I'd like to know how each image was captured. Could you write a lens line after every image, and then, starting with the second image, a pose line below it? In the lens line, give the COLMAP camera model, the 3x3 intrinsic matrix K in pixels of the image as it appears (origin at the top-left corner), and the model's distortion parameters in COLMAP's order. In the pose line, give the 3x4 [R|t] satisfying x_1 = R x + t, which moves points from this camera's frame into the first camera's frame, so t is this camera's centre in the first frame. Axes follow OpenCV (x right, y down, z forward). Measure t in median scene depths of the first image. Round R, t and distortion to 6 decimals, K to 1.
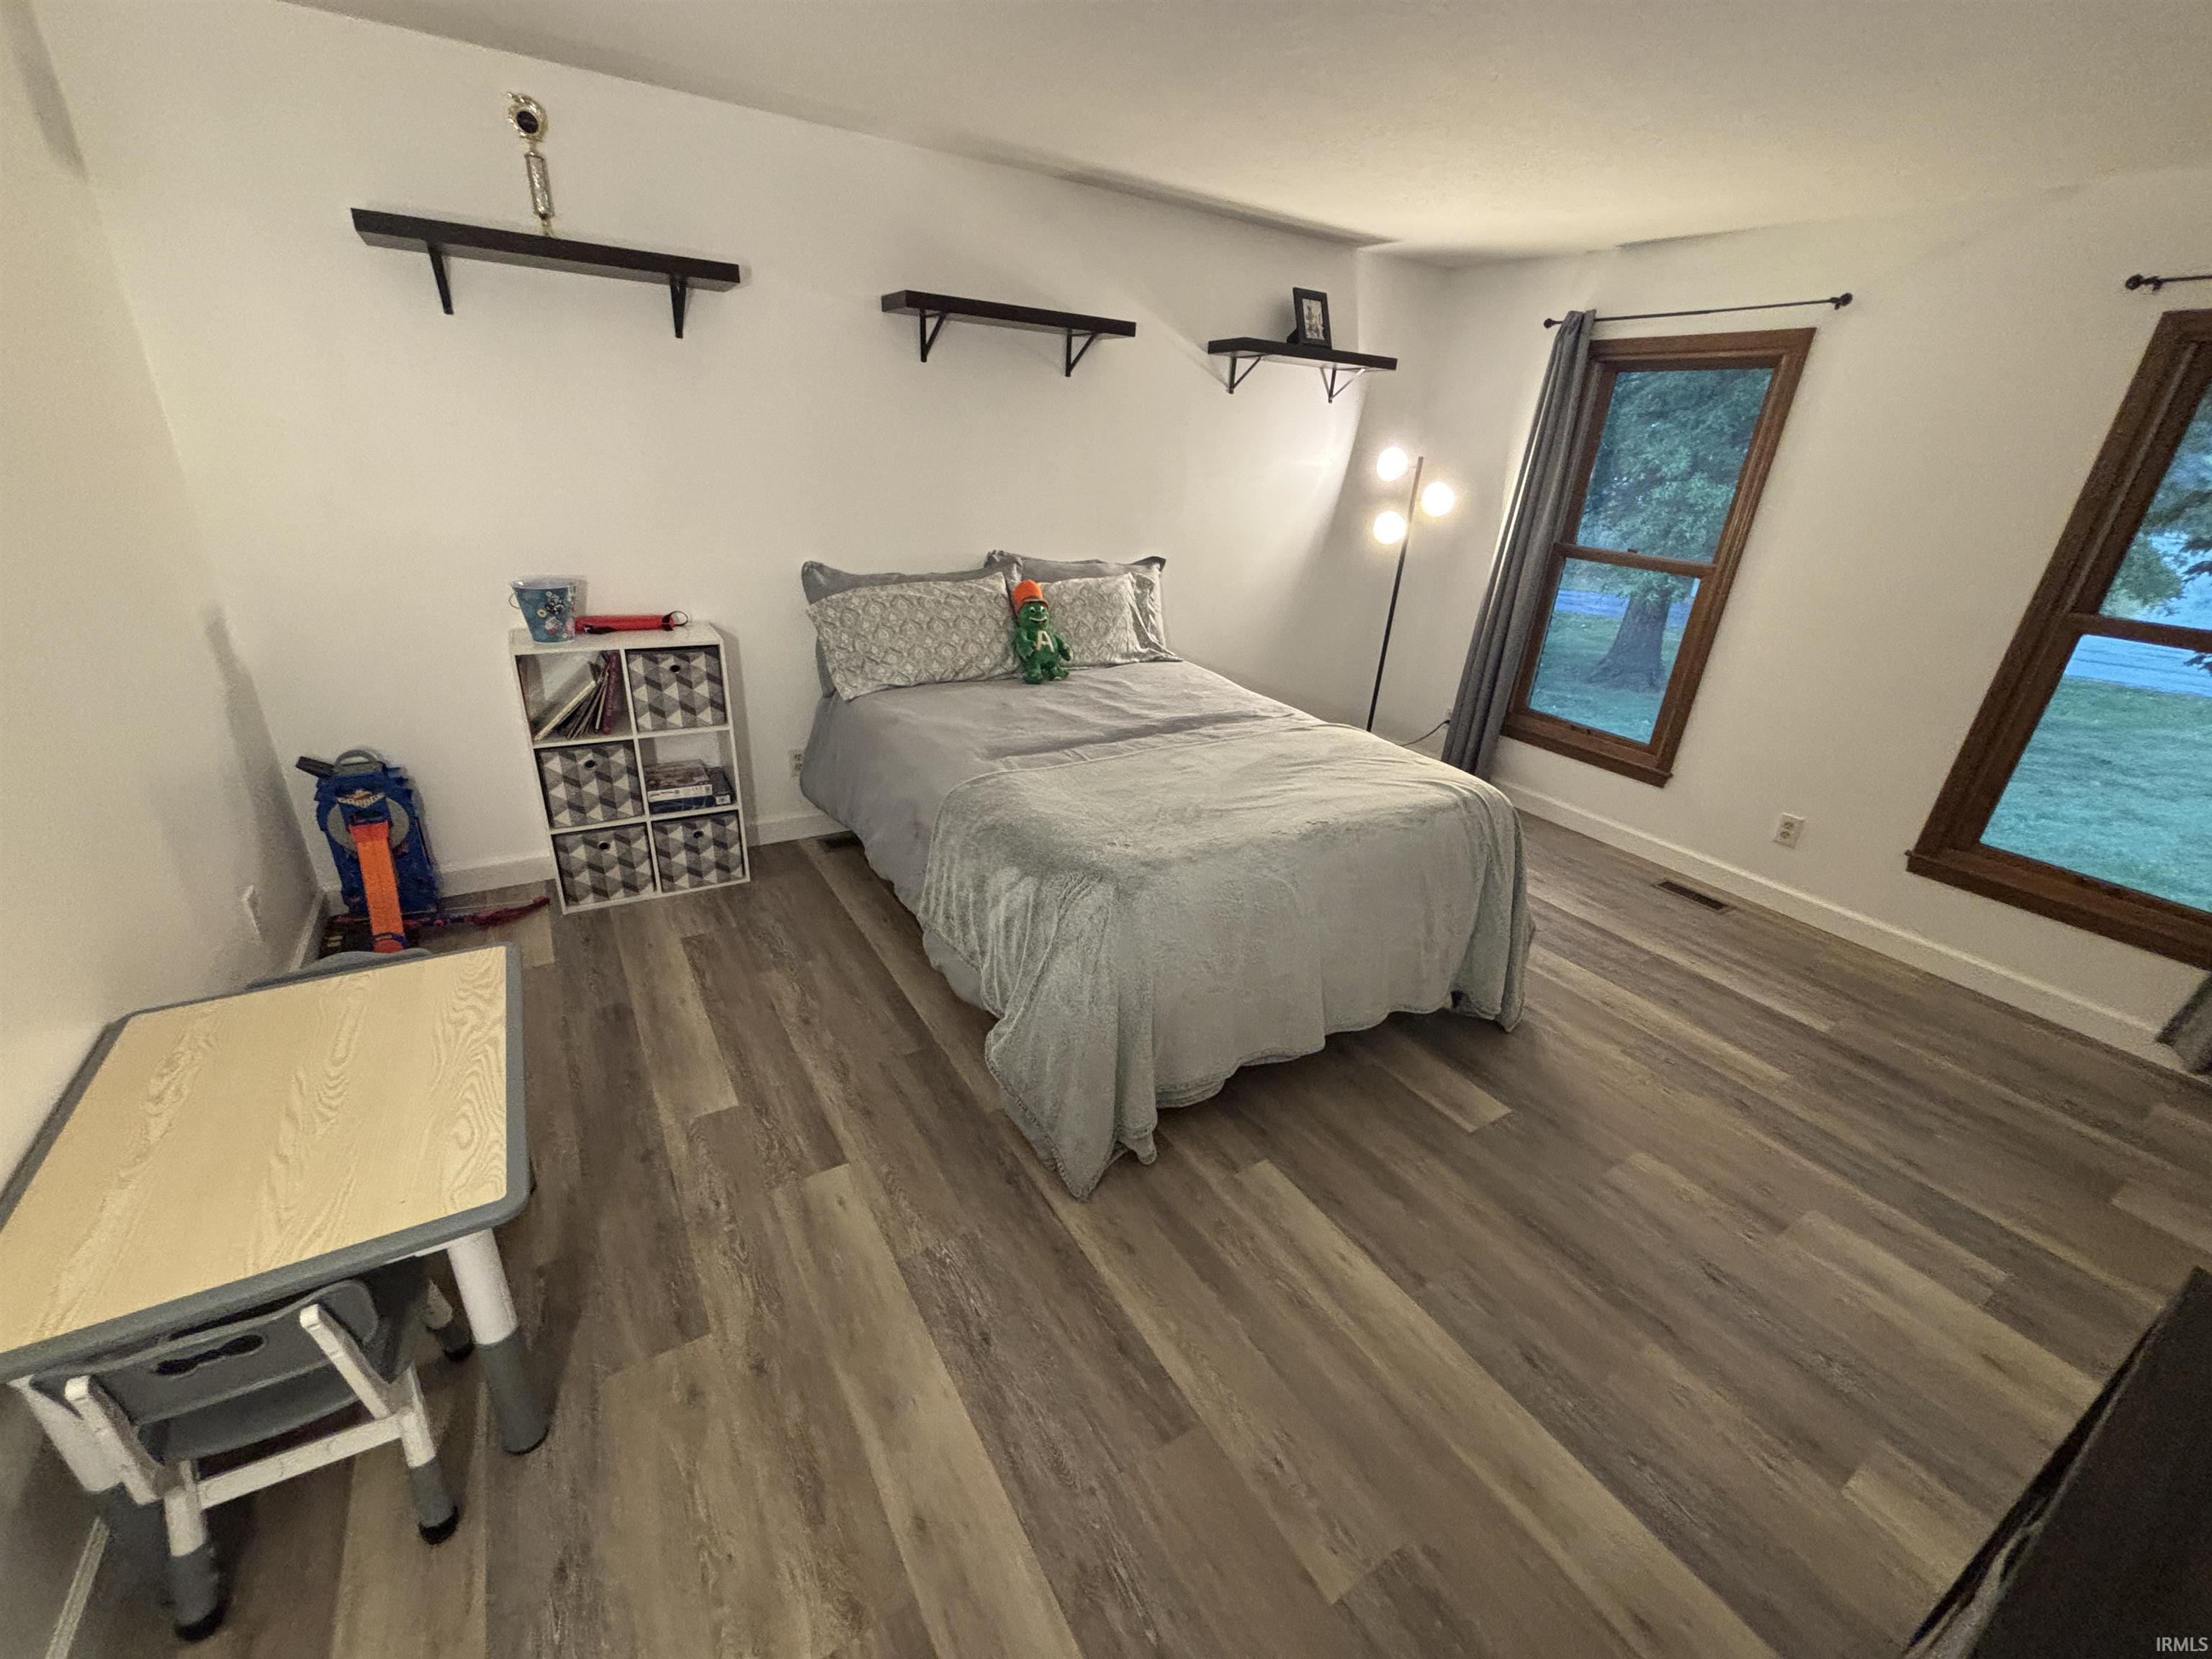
lens RADIAL K [[899.7, 0, 1113.7], [0, 899.7, 828.3], [0, 0, 1]] dist [0.001002, -0.001015]
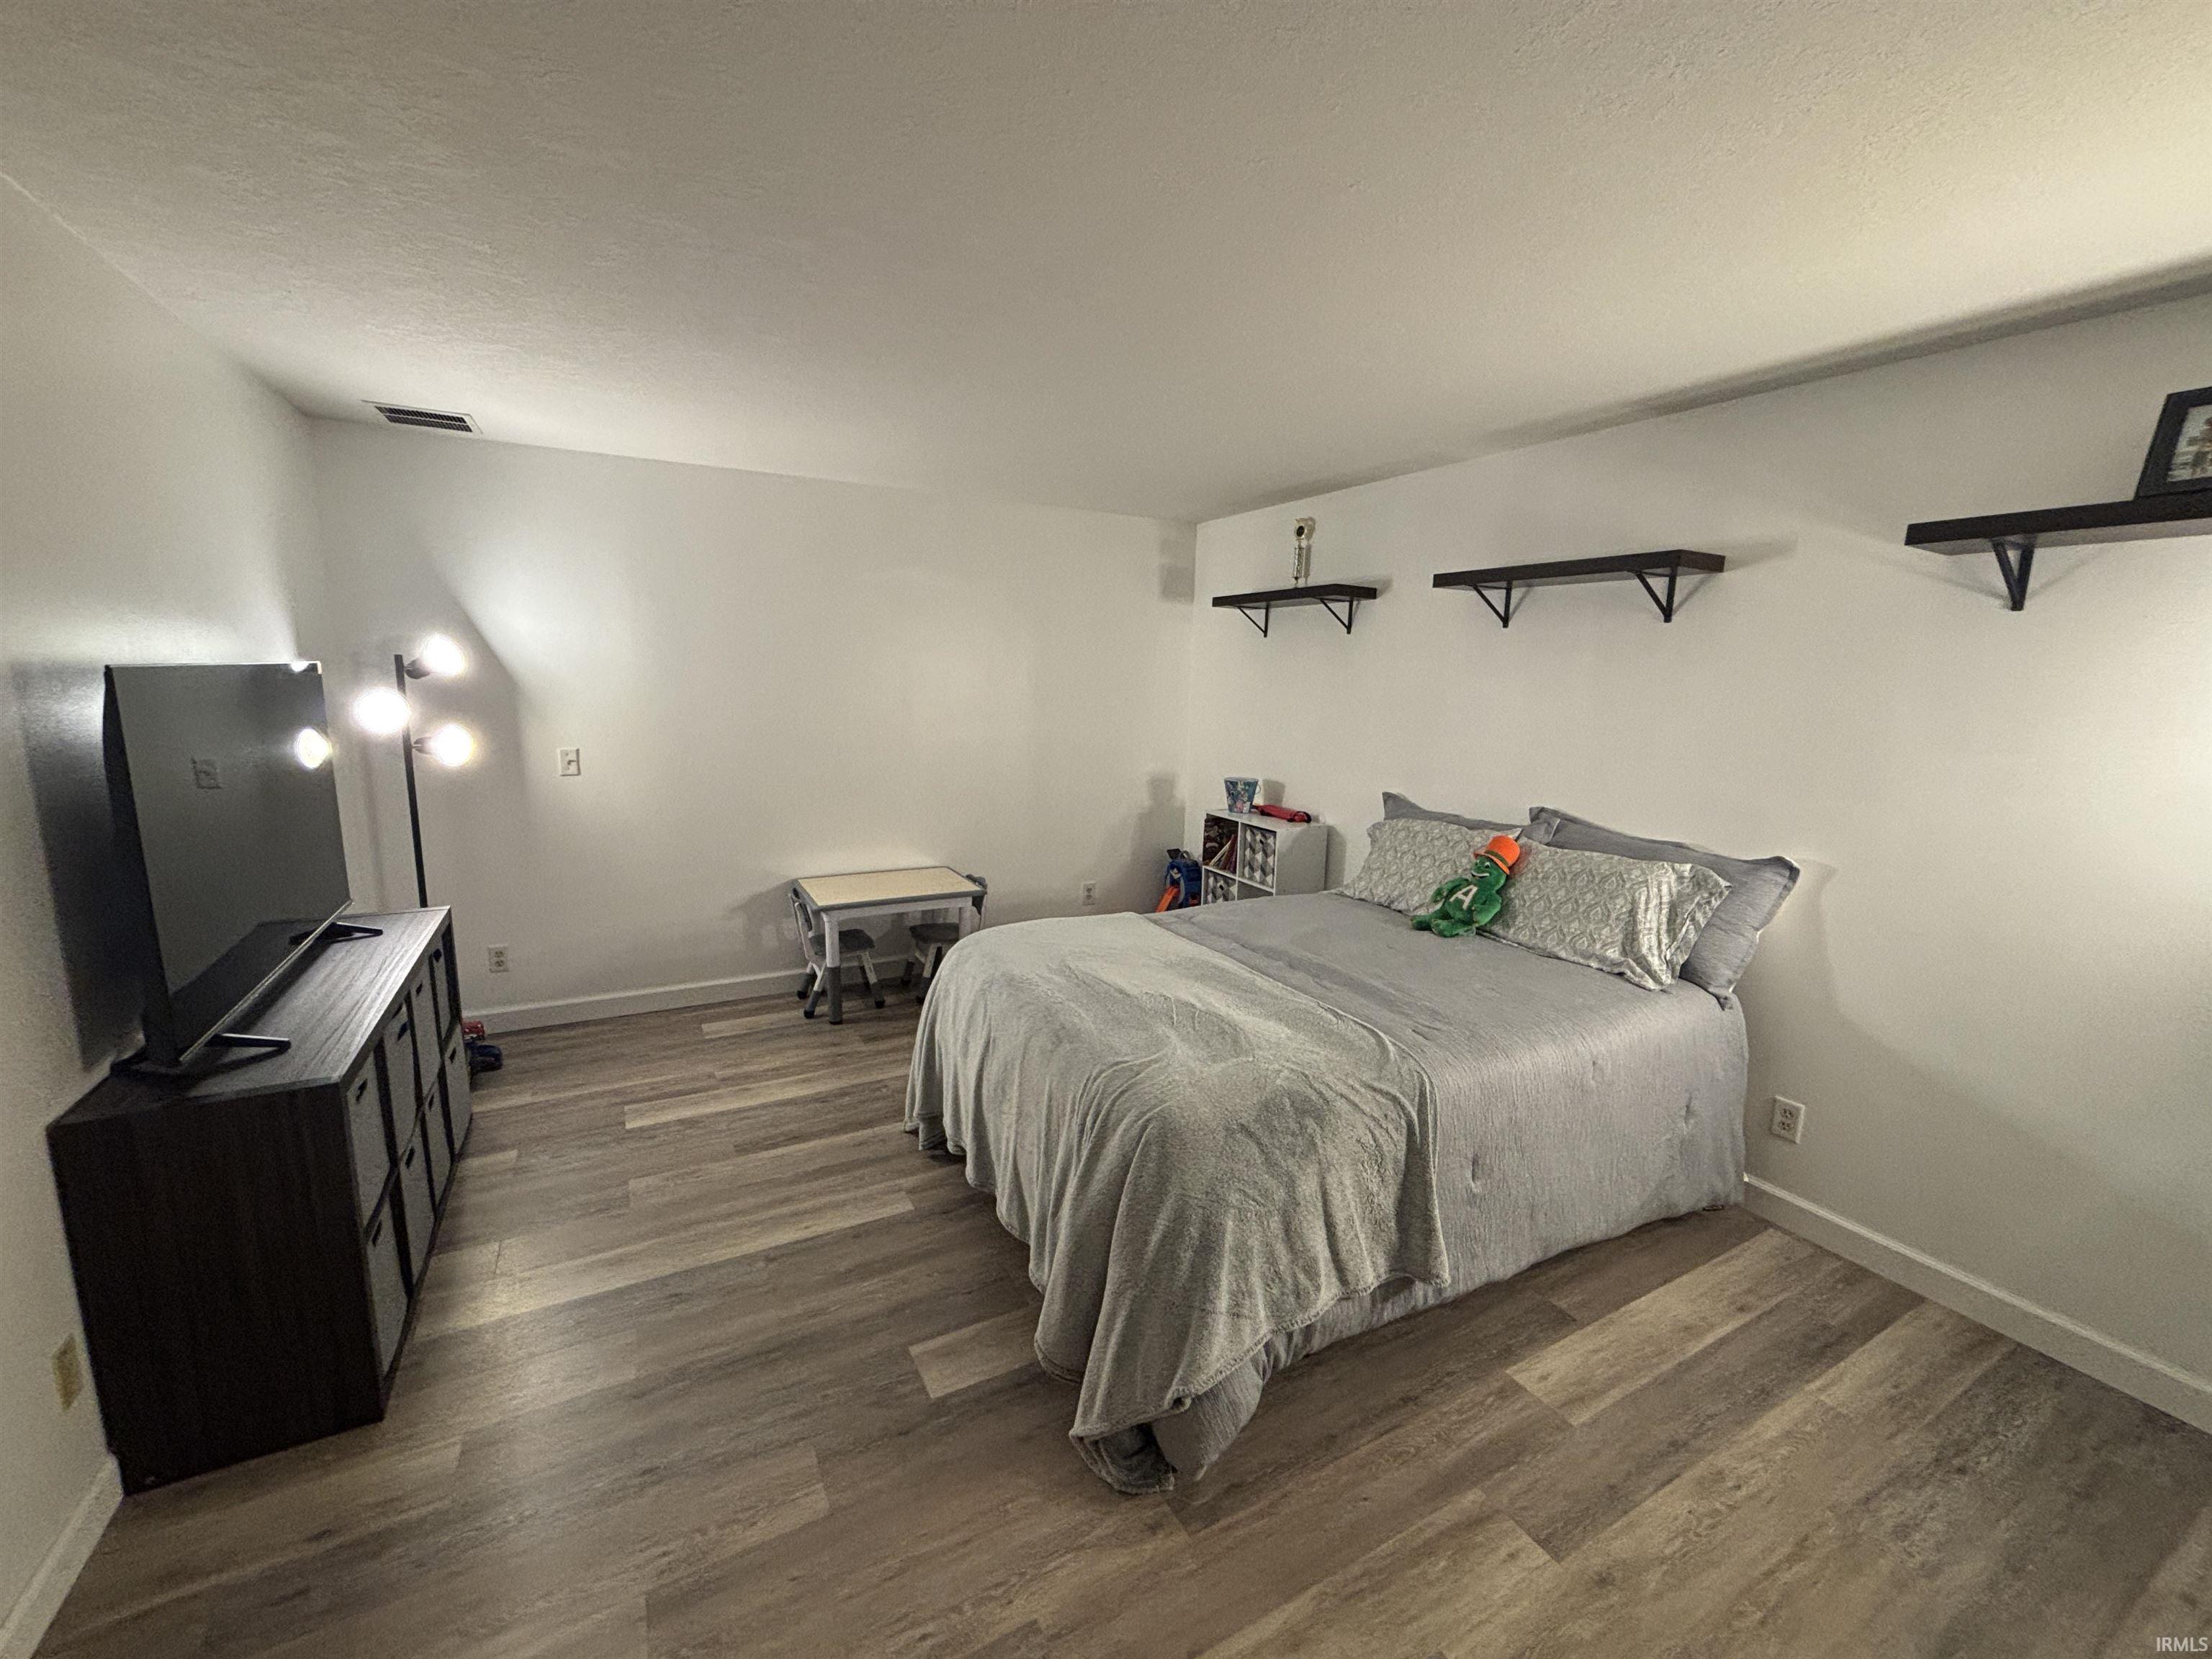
lens RADIAL K [[899.7, 0, 1111.6], [0, 899.7, 836.4], [0, 0, 1]] dist [0.001002, -0.001015]
pose [[-0.050920, 0.126222, -0.990694, 1.007660], [-0.412547, 0.900732, 0.135964, -0.290221], [0.909512, 0.415632, 0.006207, 0.775385]]
